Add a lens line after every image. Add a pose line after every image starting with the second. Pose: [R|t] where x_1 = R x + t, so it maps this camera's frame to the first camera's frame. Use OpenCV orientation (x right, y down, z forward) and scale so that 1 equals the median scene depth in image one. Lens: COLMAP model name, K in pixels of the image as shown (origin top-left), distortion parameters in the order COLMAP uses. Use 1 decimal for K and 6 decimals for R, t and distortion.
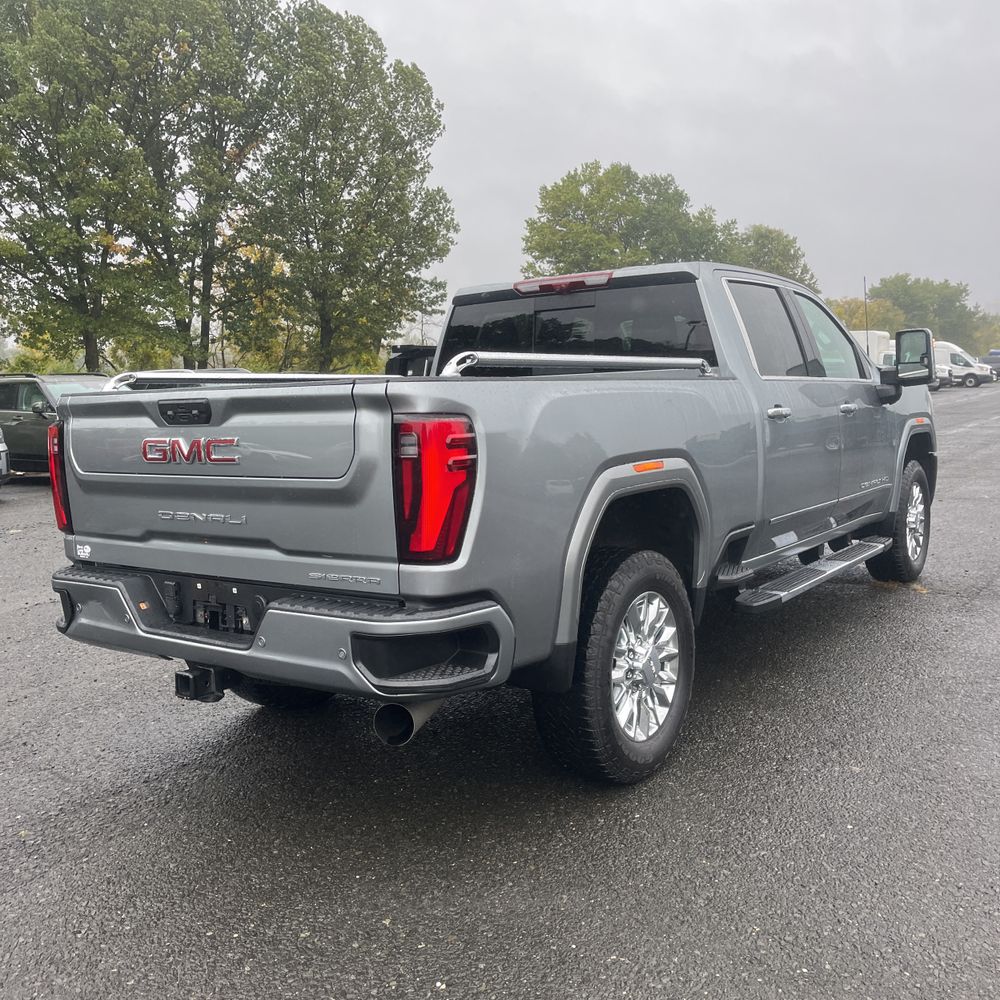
lens RADIAL K [[1022.3, 0, 500.0], [0, 1022.3, 500.0], [0, 0, 1]] dist [0.053767, -0.053573]
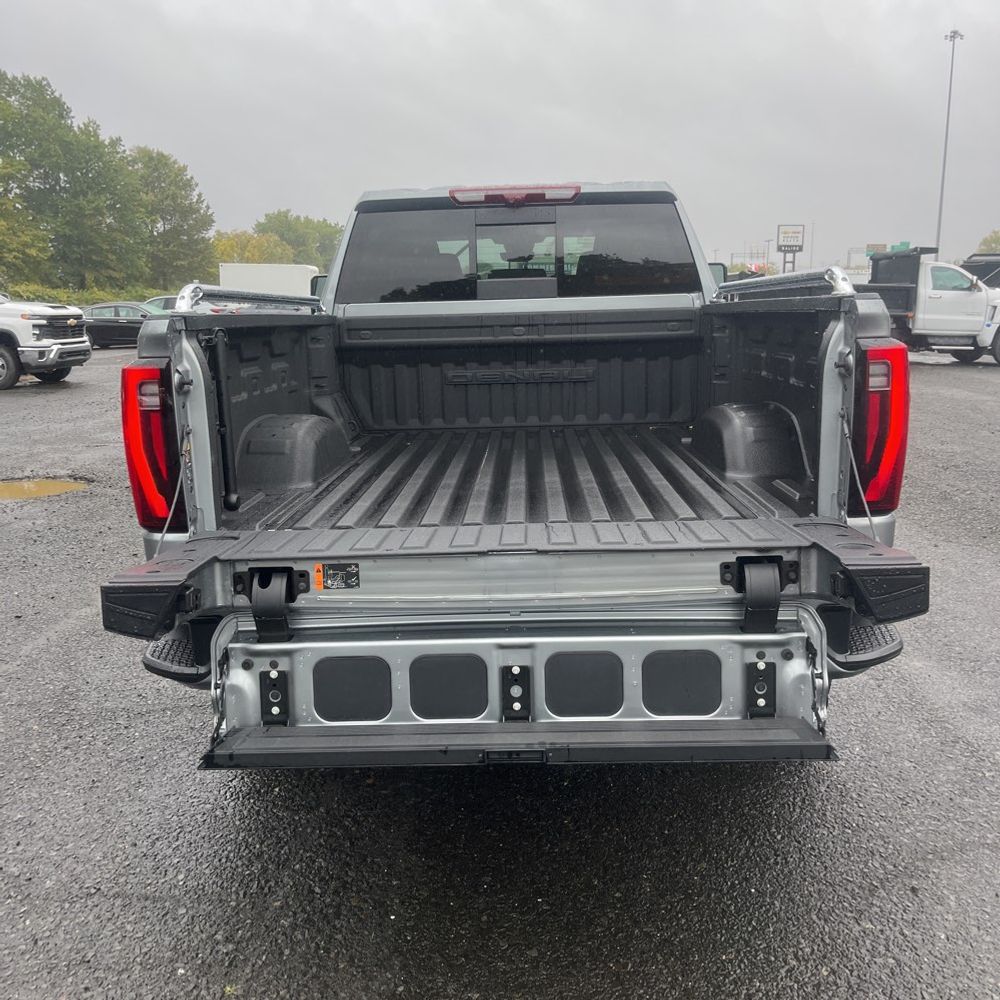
lens RADIAL K [[1026.5, 0, 515.8], [0, 1026.5, 500.4], [0, 0, 1]] dist [0.034788, -0.000907]
pose [[0.834190, -0.092412, 0.543679, -0.560002], [0.057840, 0.995084, 0.080393, -0.025415], [-0.548435, -0.035616, 0.835434, 0.312963]]
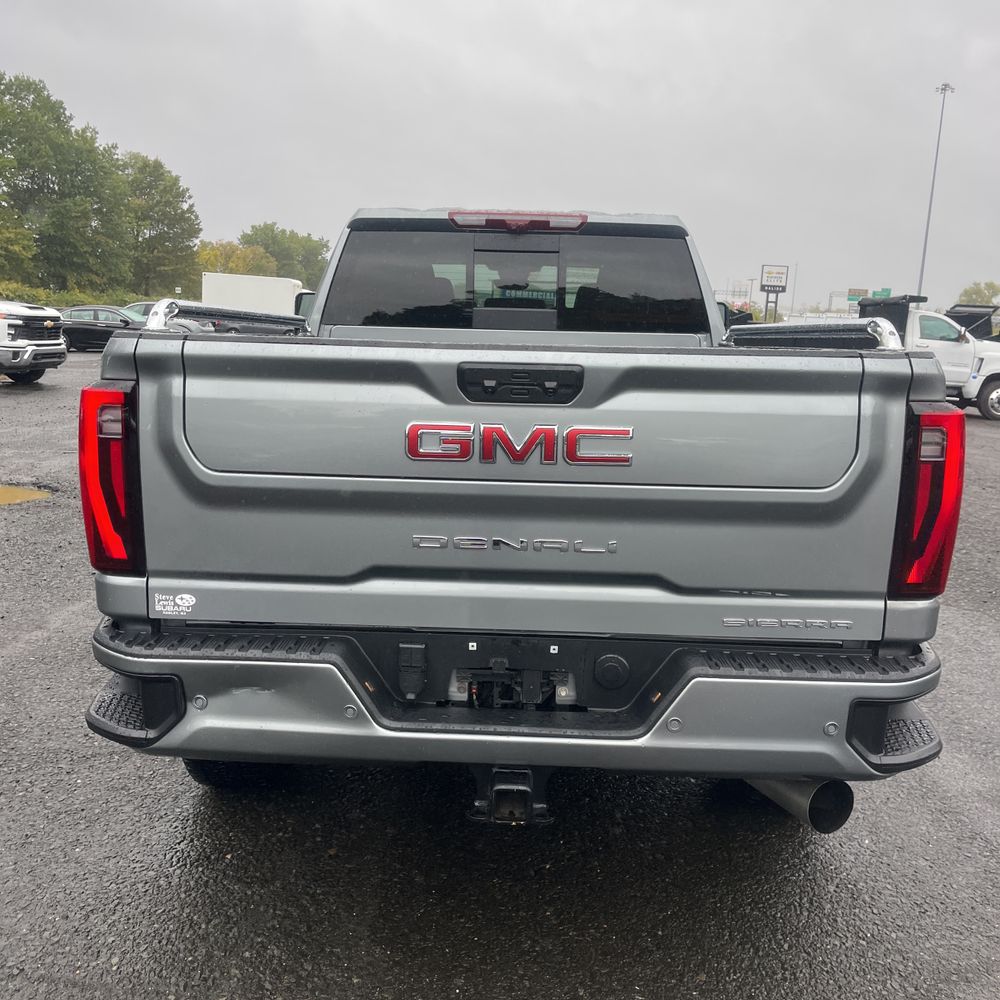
lens RADIAL K [[1022.3, 0, 500.0], [0, 1022.3, 500.0], [0, 0, 1]] dist [0.053767, -0.053573]
pose [[0.830171, -0.036920, 0.556285, -0.535645], [0.005386, 0.998289, 0.058217, -0.040269], [-0.557483, -0.045334, 0.828950, 0.380397]]
